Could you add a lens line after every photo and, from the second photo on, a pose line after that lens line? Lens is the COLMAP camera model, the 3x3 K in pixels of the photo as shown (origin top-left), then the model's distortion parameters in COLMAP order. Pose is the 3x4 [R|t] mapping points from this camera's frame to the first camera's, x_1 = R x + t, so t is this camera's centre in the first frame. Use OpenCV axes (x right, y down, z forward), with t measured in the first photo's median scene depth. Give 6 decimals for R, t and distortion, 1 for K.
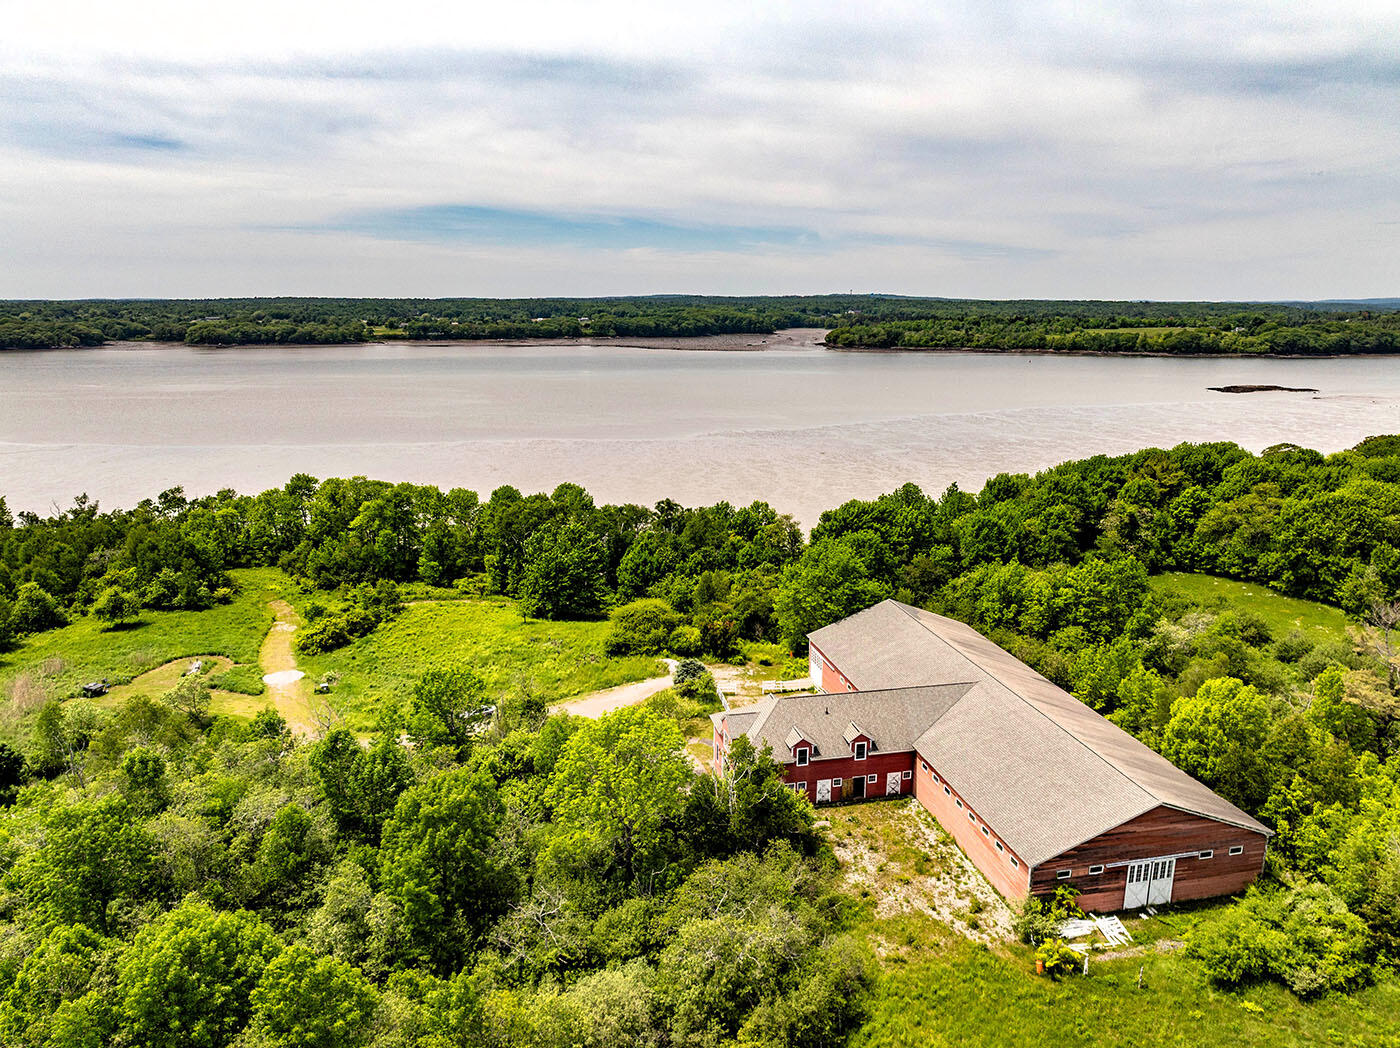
lens RADIAL K [[999.3, 0, 700.0], [0, 999.3, 524.0], [0, 0, 1]] dist [-0.046104, 0.029163]
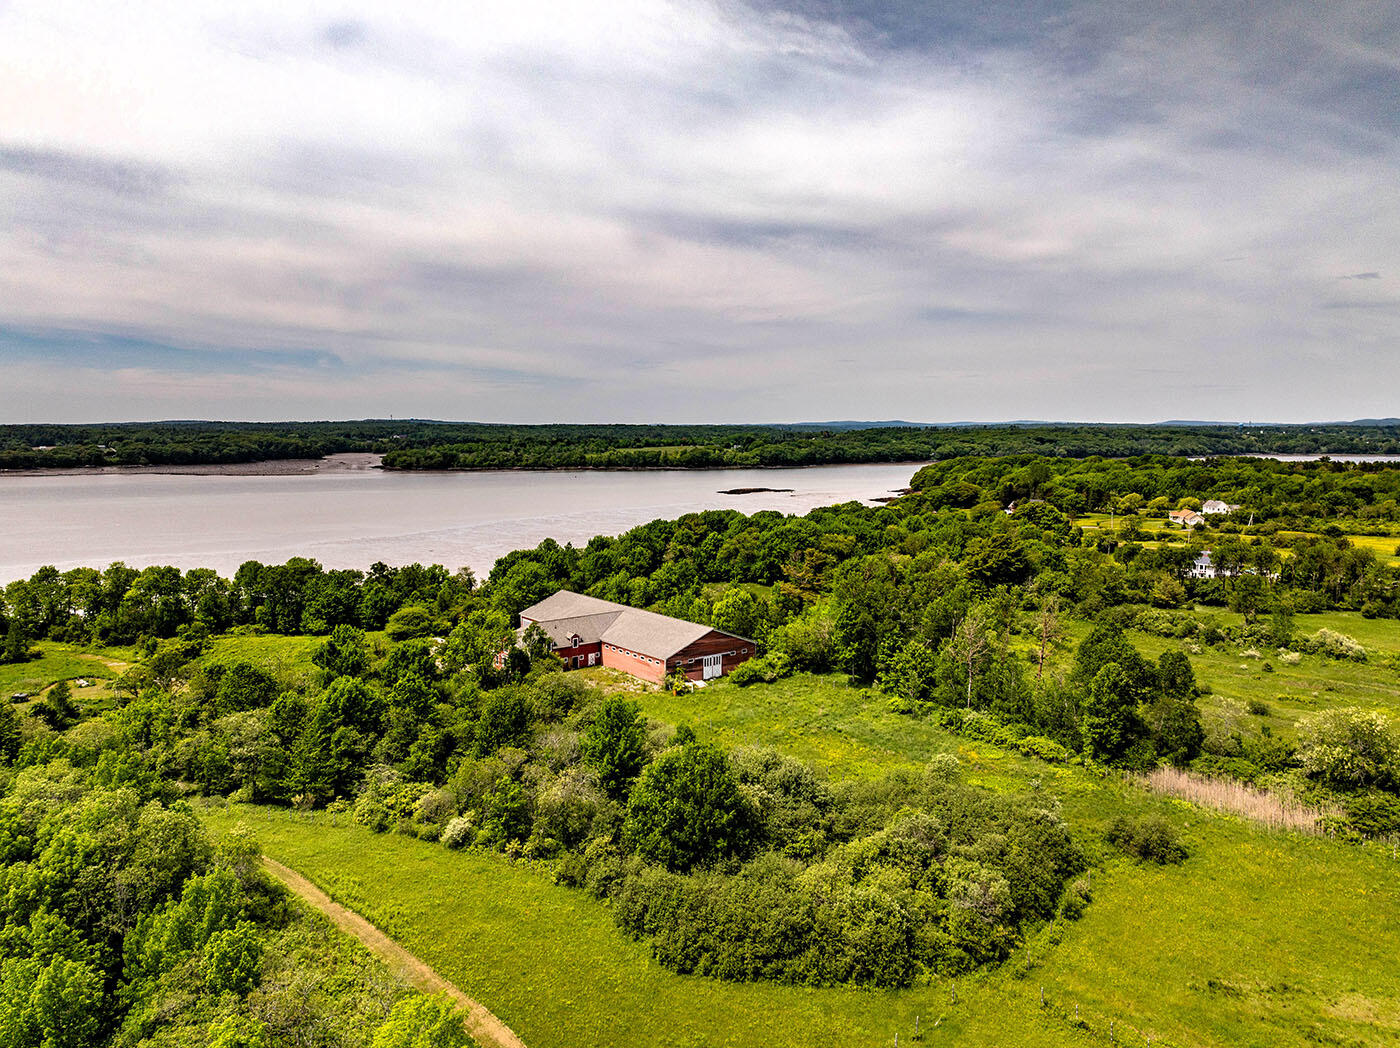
lens RADIAL K [[999.3, 0, 700.0], [0, 999.3, 524.0], [0, 0, 1]] dist [-0.046104, 0.029163]
pose [[0.898835, -0.043689, 0.436105, -0.225165], [0.096594, 0.990300, -0.099877, 0.101299], [-0.427511, 0.131898, 0.894336, -0.439893]]
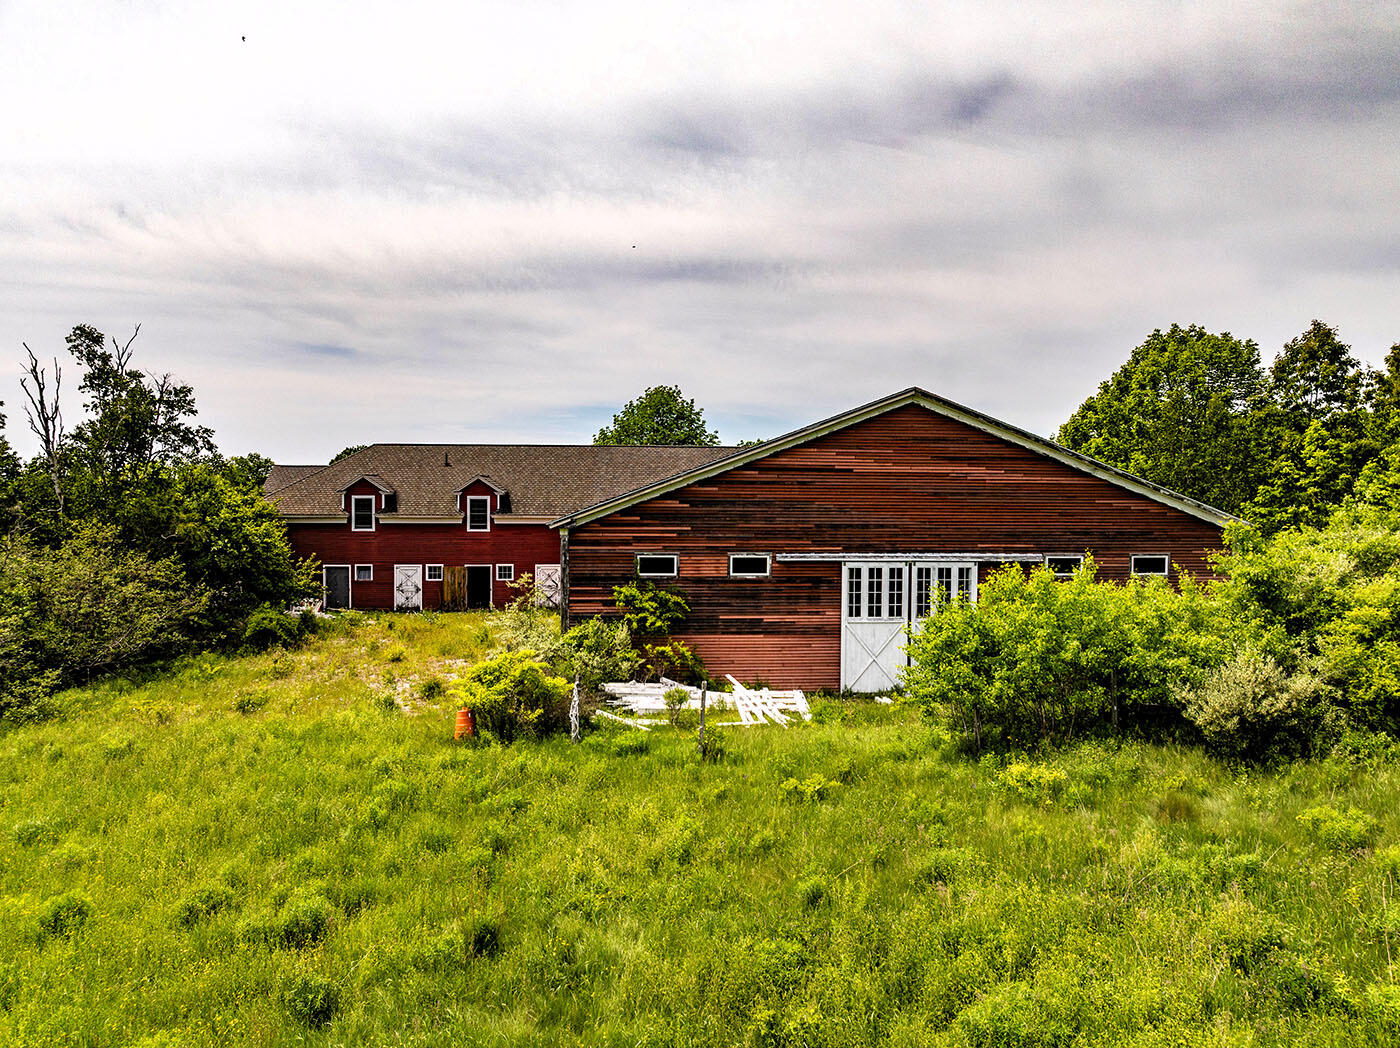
lens RADIAL K [[1013.2, 0, 692.5], [0, 1013.2, 528.9], [0, 0, 1]] dist [-0.007471, 0.006165]
pose [[0.990443, 0.003998, -0.137862, 0.164223], [-0.028531, 0.983898, -0.176441, 0.154183], [0.134937, 0.178688, 0.974609, 0.227617]]
